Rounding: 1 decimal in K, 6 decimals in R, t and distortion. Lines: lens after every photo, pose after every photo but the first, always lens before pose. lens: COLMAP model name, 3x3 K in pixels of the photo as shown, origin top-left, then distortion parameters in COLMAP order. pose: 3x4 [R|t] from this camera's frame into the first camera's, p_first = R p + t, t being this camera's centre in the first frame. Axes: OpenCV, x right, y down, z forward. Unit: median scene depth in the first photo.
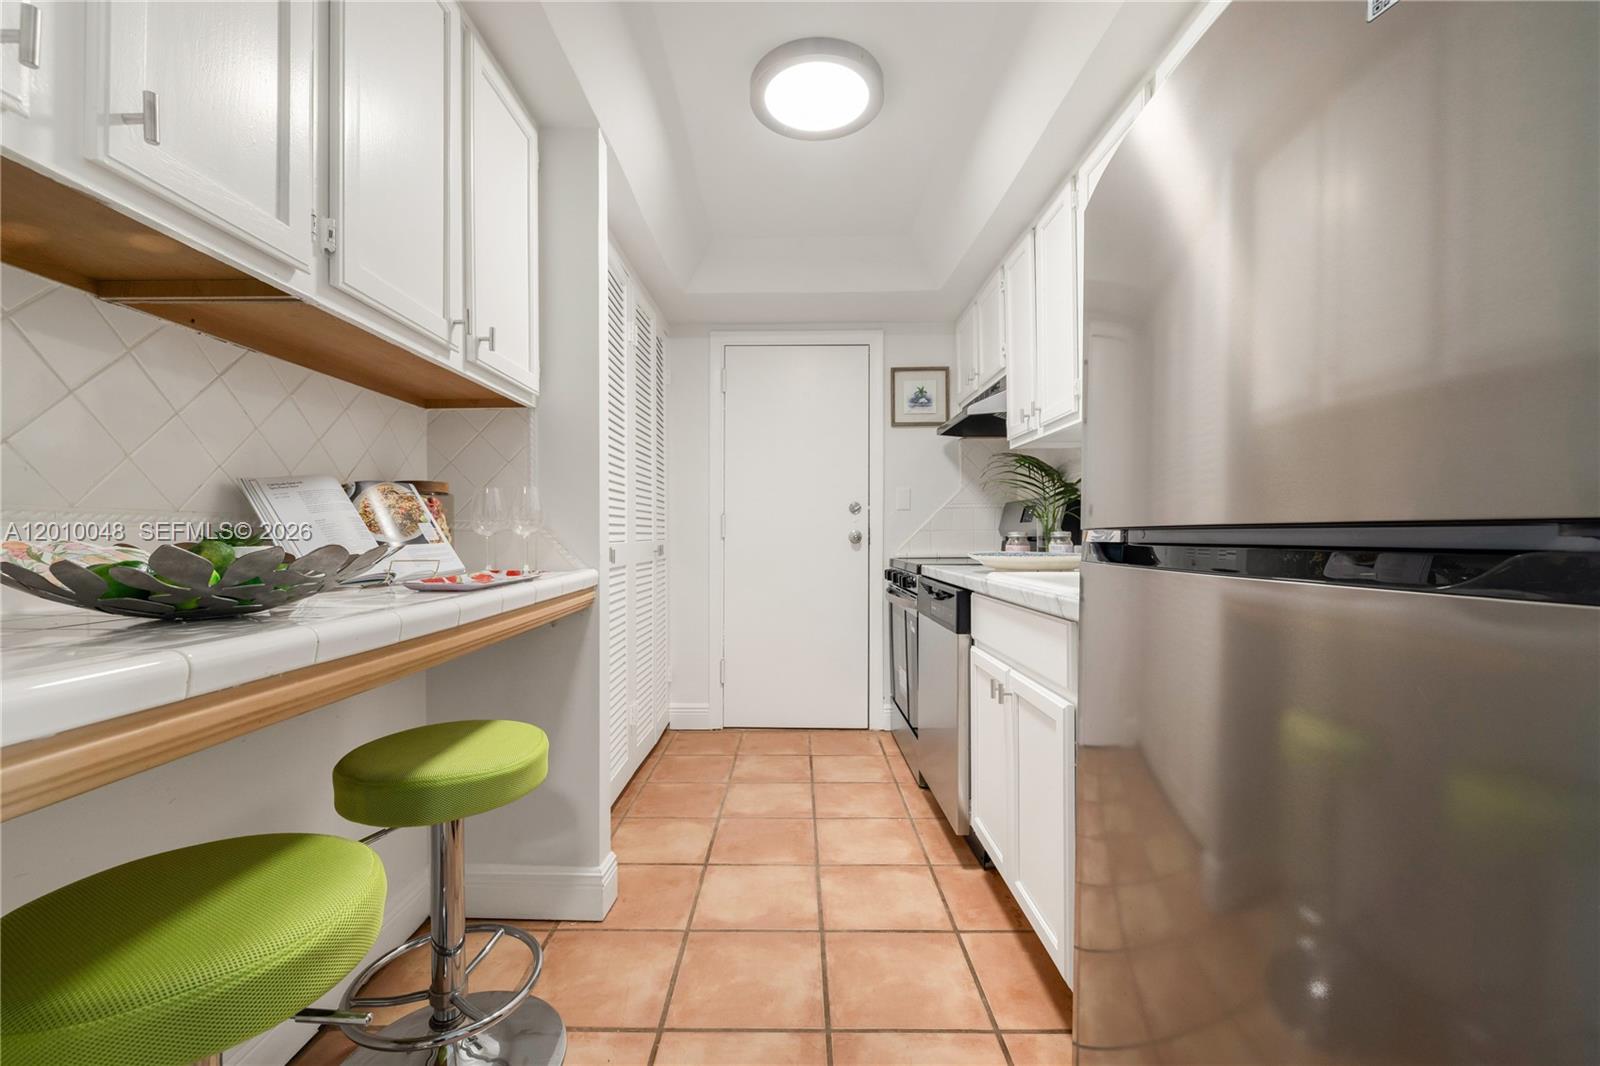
lens RADIAL K [[677.5, 0, 792.9], [0, 677.5, 528.0], [0, 0, 1]] dist [-0.001739, -0.000827]
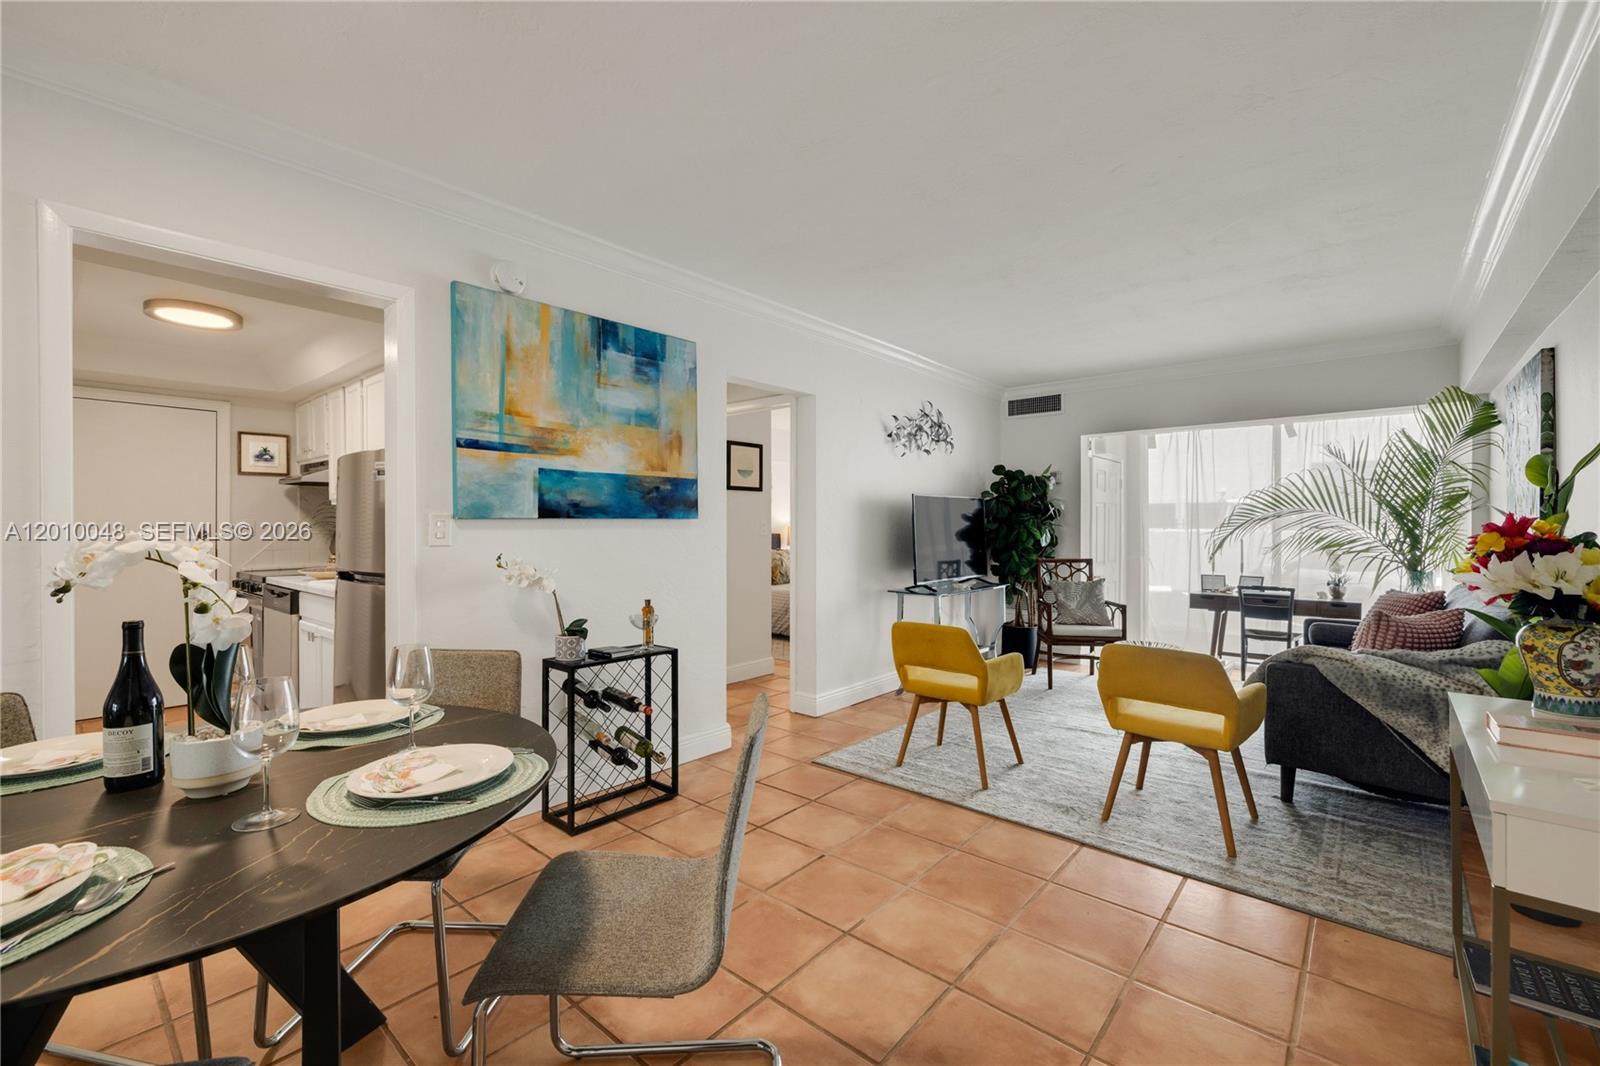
lens RADIAL K [[670.5, 0, 789.3], [0, 670.5, 531.8], [0, 0, 1]] dist [-0.005793, -0.000789]
pose [[0.654606, -0.002085, 0.755968, -0.249671], [-0.008792, 0.999908, 0.010372, -0.102962], [-0.755919, -0.013436, 0.654527, -1.245412]]
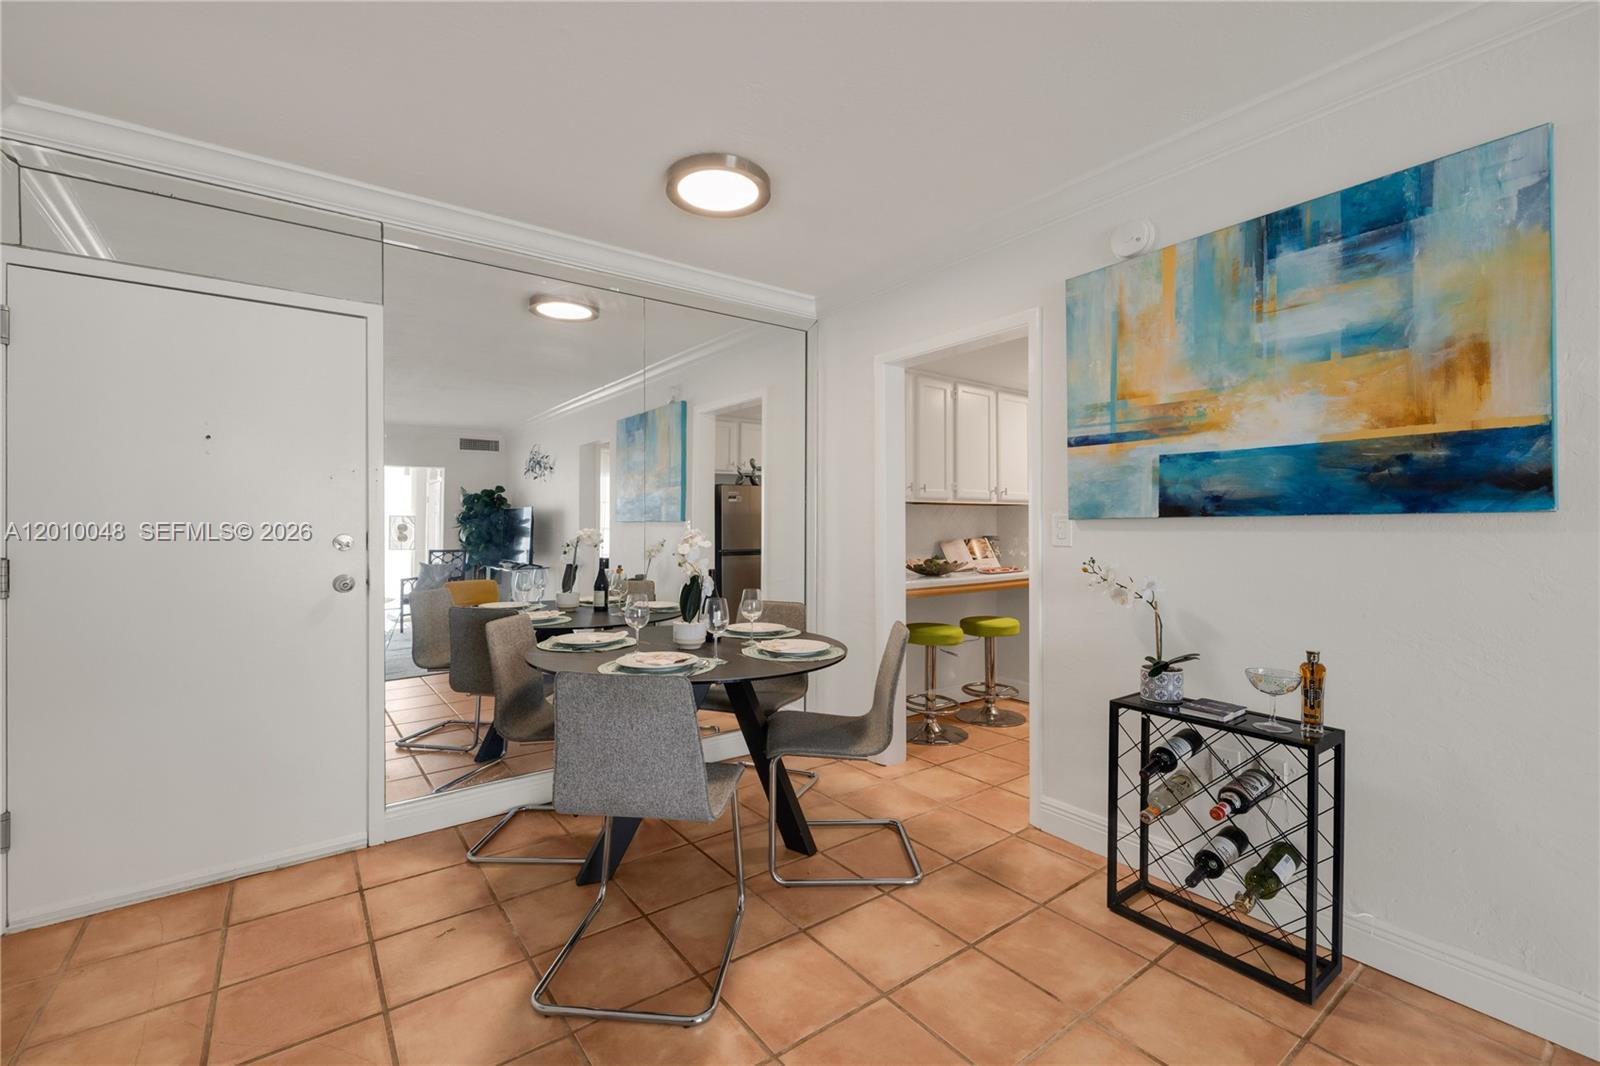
lens RADIAL K [[670.5, 0, 766.2], [0, 670.5, 527.7], [0, 0, 1]] dist [-0.005793, -0.000789]
pose [[0.582401, 0.005424, -0.812883, 0.956799], [0.006832, 0.999910, 0.011567, -0.112238], [0.812873, -0.012291, 0.582312, -1.132283]]
